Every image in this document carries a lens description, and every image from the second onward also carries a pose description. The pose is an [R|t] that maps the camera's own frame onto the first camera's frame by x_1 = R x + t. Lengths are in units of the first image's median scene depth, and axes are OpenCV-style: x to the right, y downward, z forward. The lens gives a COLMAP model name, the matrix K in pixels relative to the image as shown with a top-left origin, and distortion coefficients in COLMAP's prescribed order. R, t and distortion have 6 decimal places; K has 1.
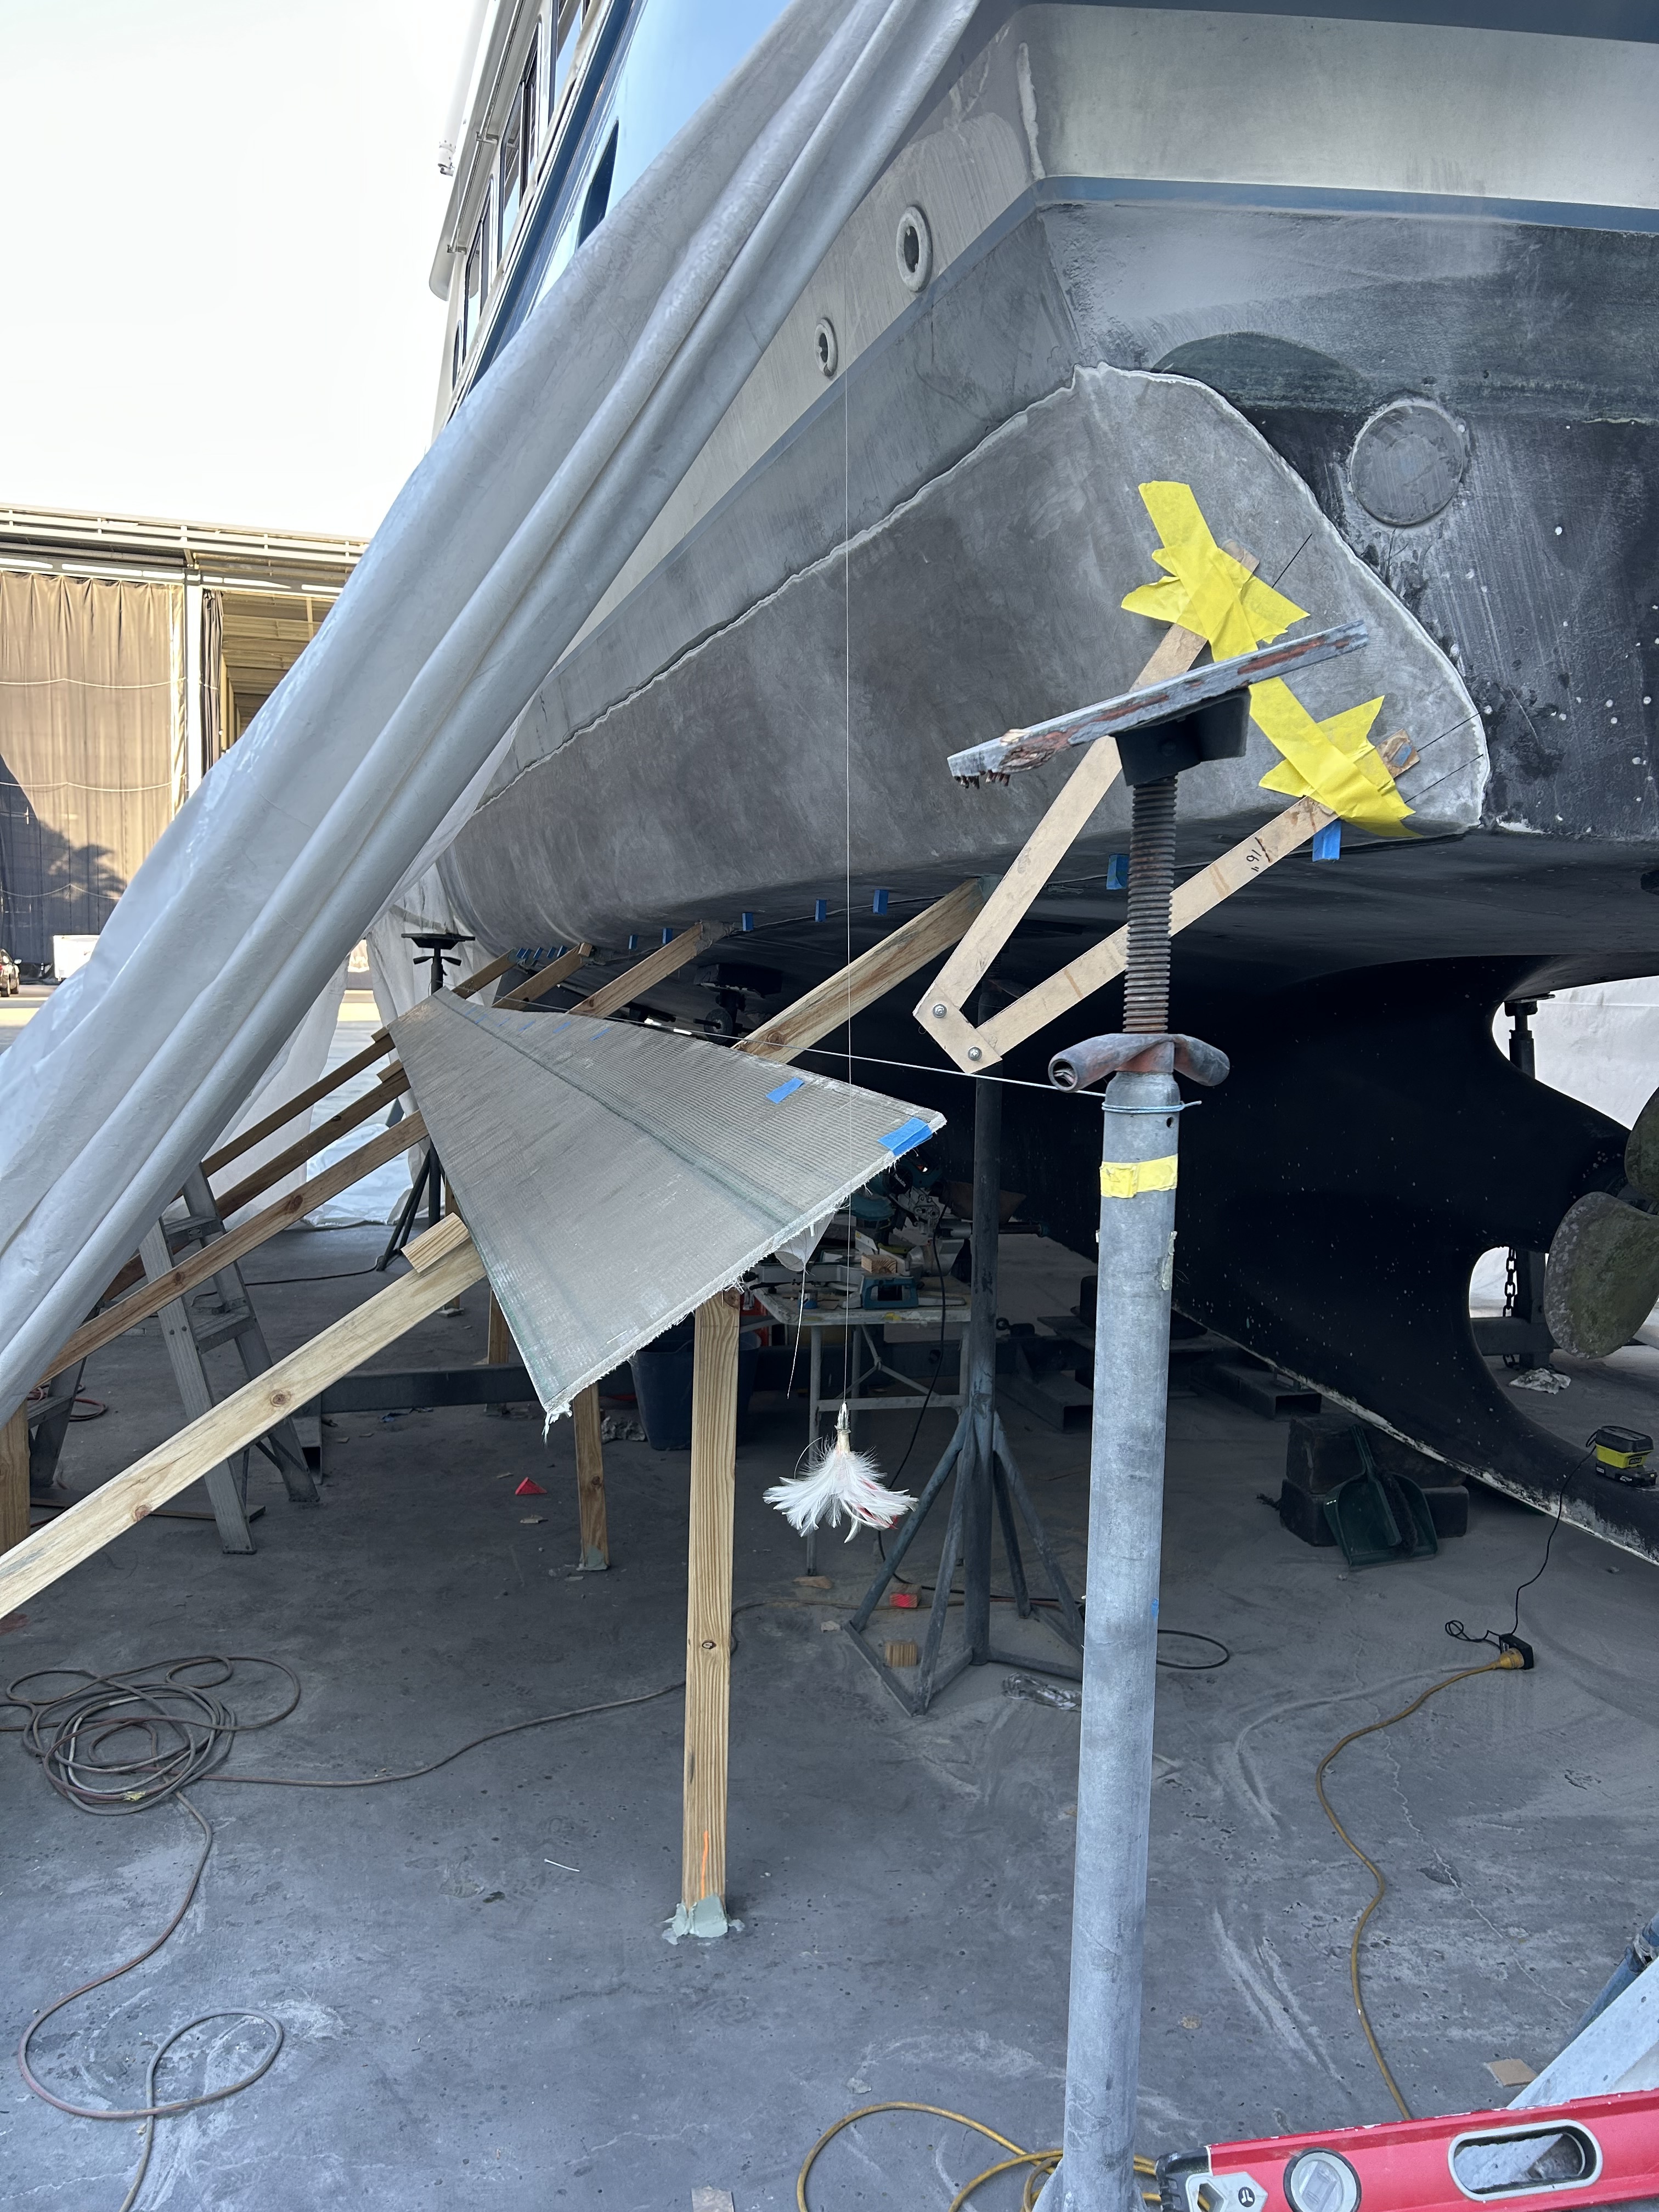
lens RADIAL K [[1679.5, 0, 829.5], [0, 1679.5, 1106.0], [0, 0, 1]] dist [0.001880, 0.000882]
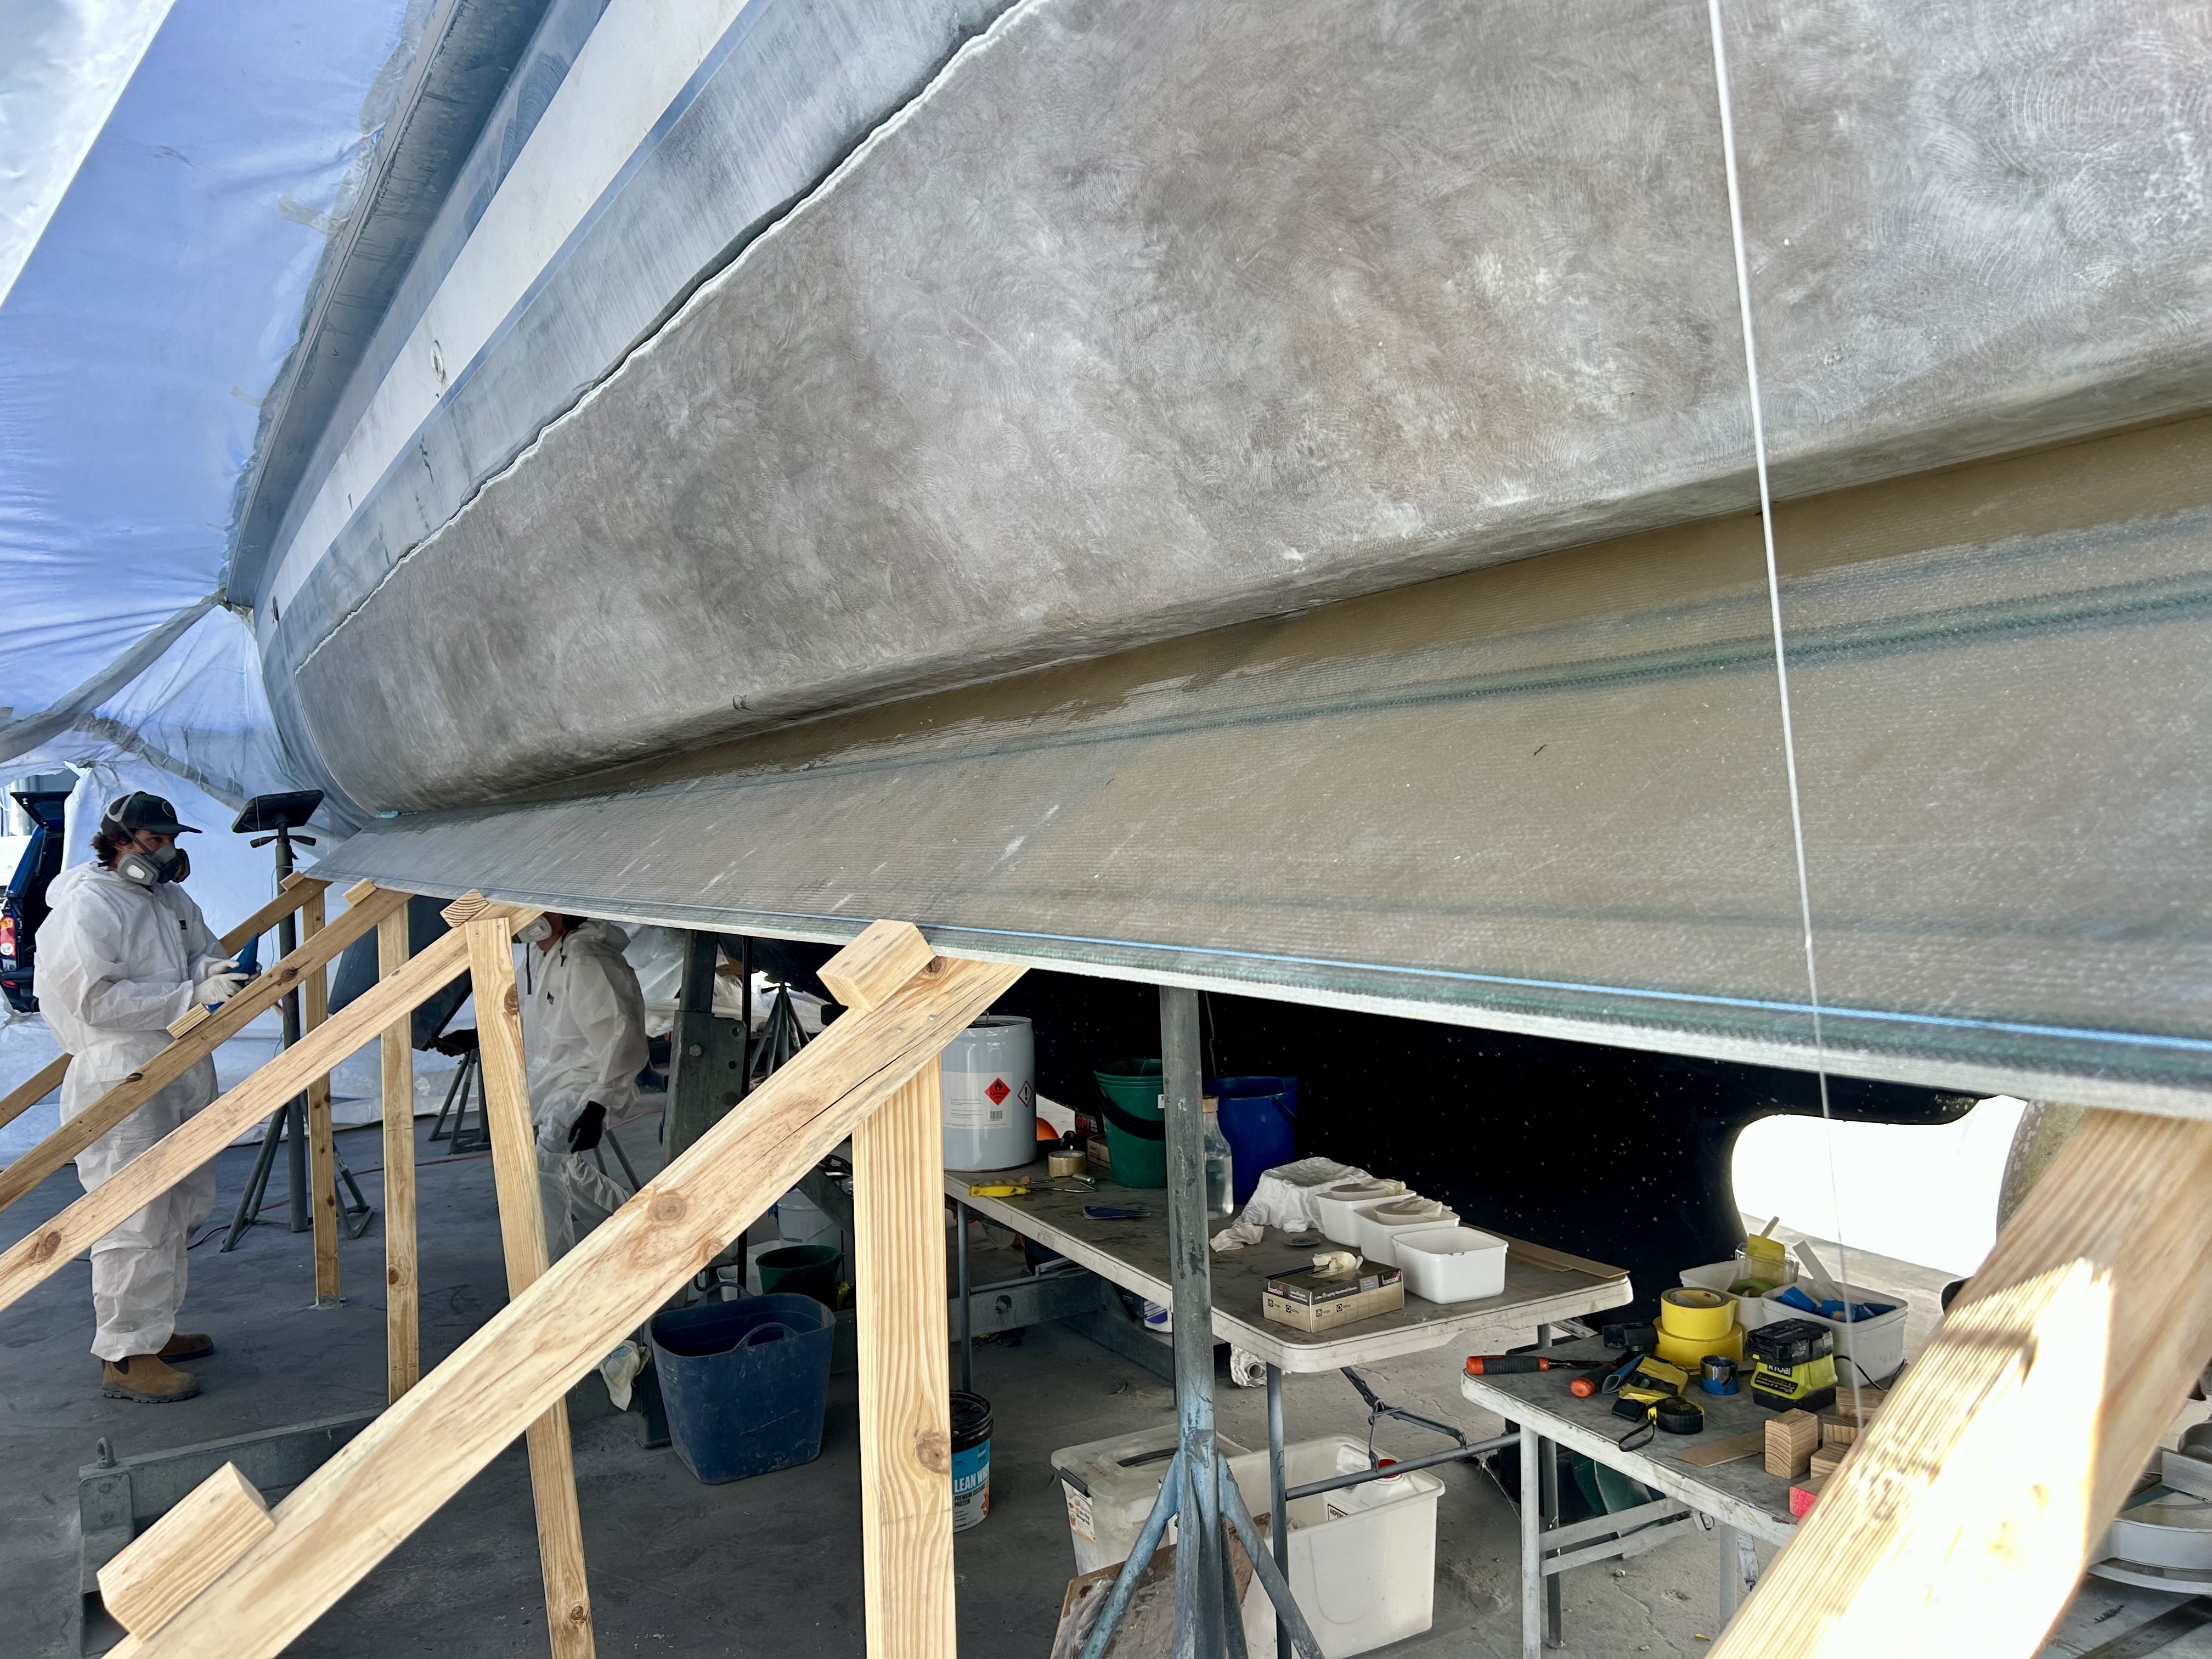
lens RADIAL K [[1608.3, 0, 1106.0], [0, 1608.3, 829.5], [0, 0, 1]] dist [0.007916, -0.001186]
pose [[0.969269, -0.062234, 0.238003, -0.086203], [0.079489, 0.994805, -0.063595, -0.028446], [-0.232809, 0.080560, 0.969180, 0.395063]]
